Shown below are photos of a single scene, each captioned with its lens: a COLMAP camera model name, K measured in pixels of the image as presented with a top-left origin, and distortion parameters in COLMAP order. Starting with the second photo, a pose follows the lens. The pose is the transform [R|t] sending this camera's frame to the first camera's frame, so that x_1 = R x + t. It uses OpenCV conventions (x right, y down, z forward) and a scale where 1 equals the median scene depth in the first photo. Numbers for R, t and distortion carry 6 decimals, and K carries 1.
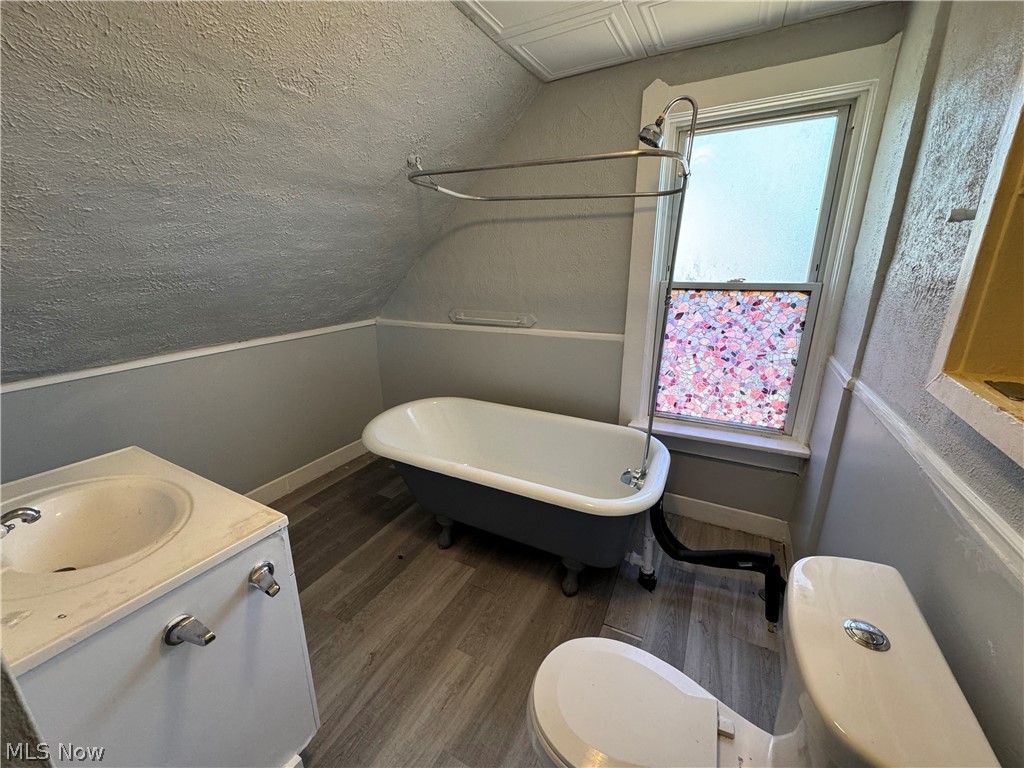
lens RADIAL K [[407.5, 0, 513.9], [0, 407.5, 384.5], [0, 0, 1]] dist [-0.002696, -0.000602]
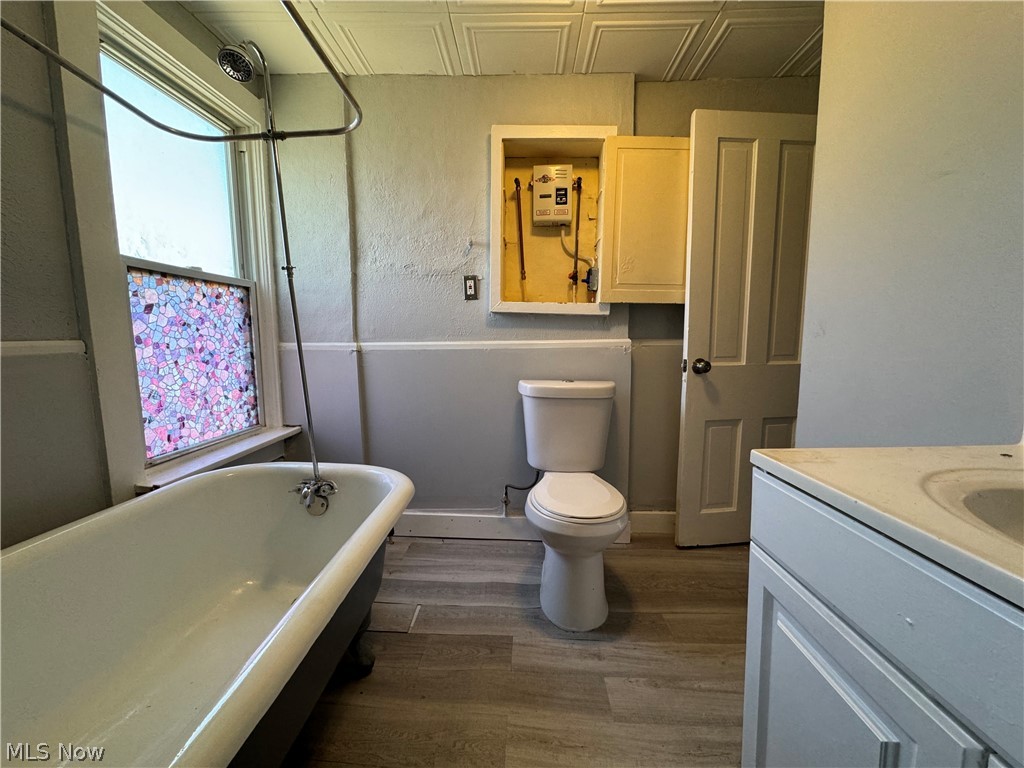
lens RADIAL K [[407.5, 0, 514.4], [0, 407.5, 380.8], [0, 0, 1]] dist [-0.002696, -0.000602]
pose [[-0.431699, -0.080492, 0.898419, -0.508117], [0.272284, 0.937920, 0.214866, -0.033085], [-0.859940, 0.337382, -0.382983, 0.790782]]
